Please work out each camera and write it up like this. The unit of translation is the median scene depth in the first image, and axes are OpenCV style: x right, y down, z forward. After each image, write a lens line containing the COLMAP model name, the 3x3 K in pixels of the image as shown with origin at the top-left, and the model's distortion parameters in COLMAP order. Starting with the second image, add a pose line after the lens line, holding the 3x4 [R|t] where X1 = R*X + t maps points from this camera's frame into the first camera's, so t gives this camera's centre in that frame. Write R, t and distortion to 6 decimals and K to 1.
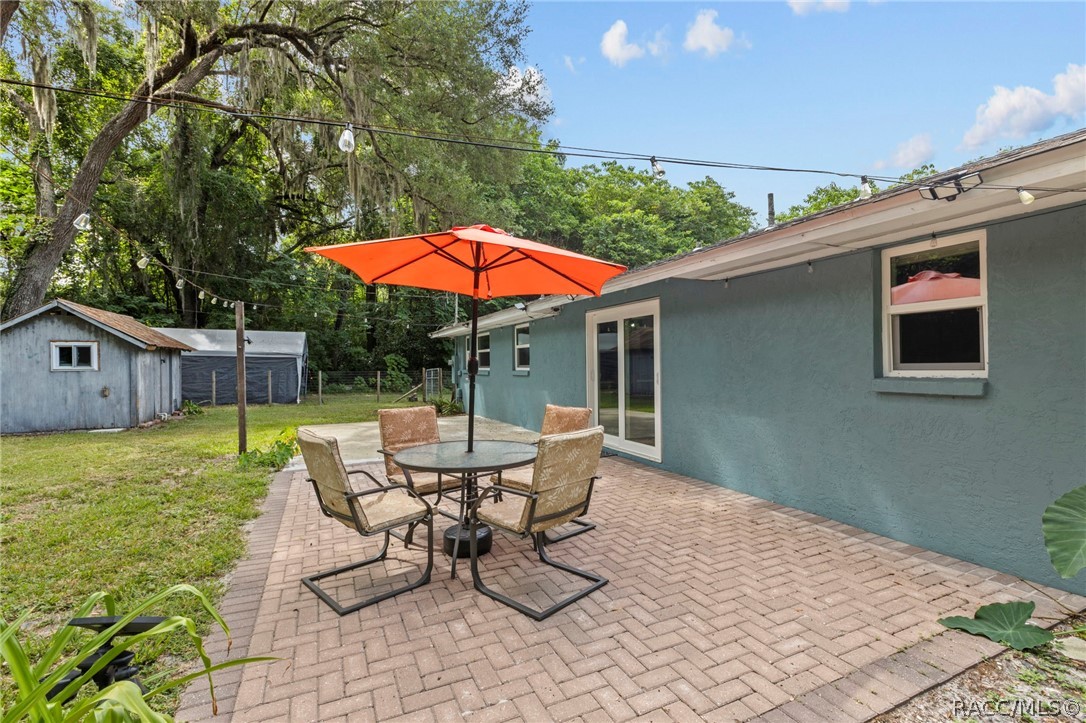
lens RADIAL K [[489.8, 0, 545.8], [0, 489.8, 365.6], [0, 0, 1]] dist [0.002315, -0.000488]
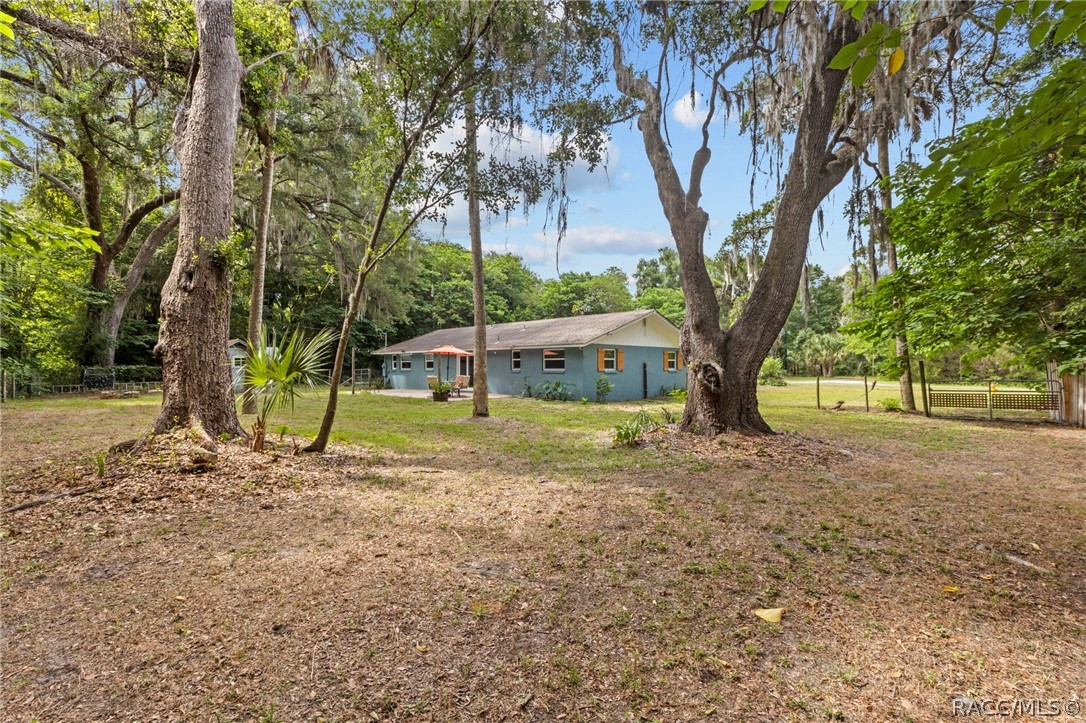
lens RADIAL K [[482.8, 0, 545.0], [0, 482.8, 354.7], [0, 0, 1]] dist [0.001263, -0.000266]
pose [[0.933507, 0.018916, 0.358060, -0.384068], [-0.008296, 0.999480, -0.031173, 0.005017], [-0.358464, 0.026130, 0.933178, -1.654379]]
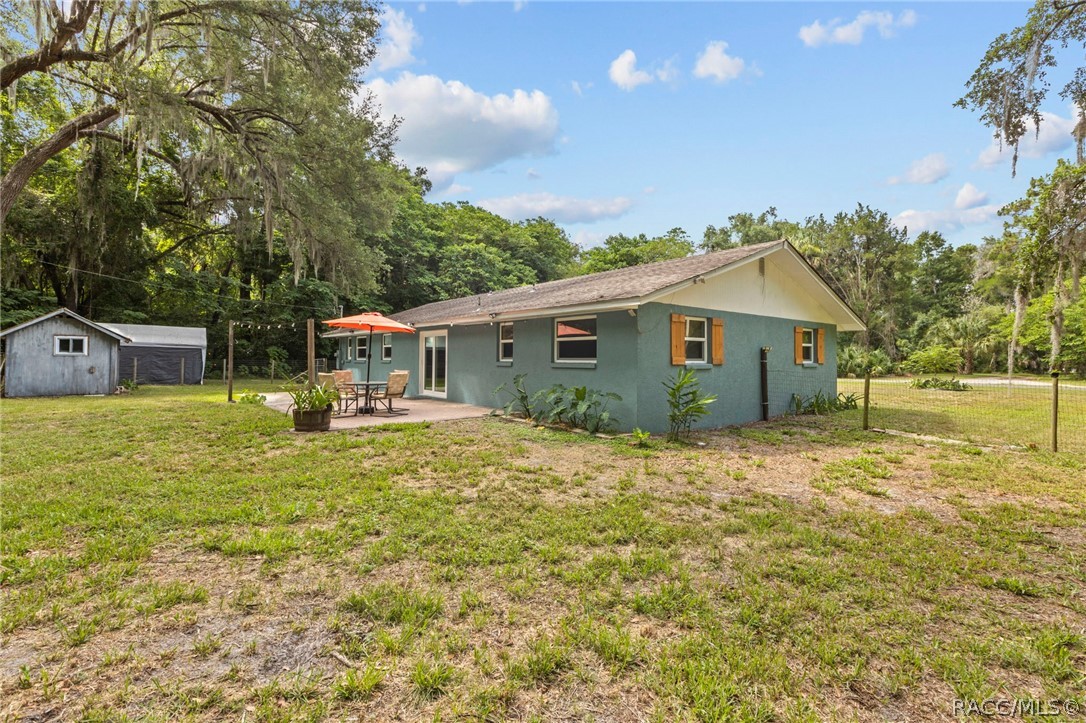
lens RADIAL K [[482.8, 0, 545.0], [0, 482.8, 354.7], [0, 0, 1]] dist [0.001263, -0.000266]
pose [[0.965819, 0.018460, 0.258560, 0.045603], [-0.015413, 0.999786, -0.013806, 0.006242], [-0.258759, 0.009349, 0.965897, -0.740731]]
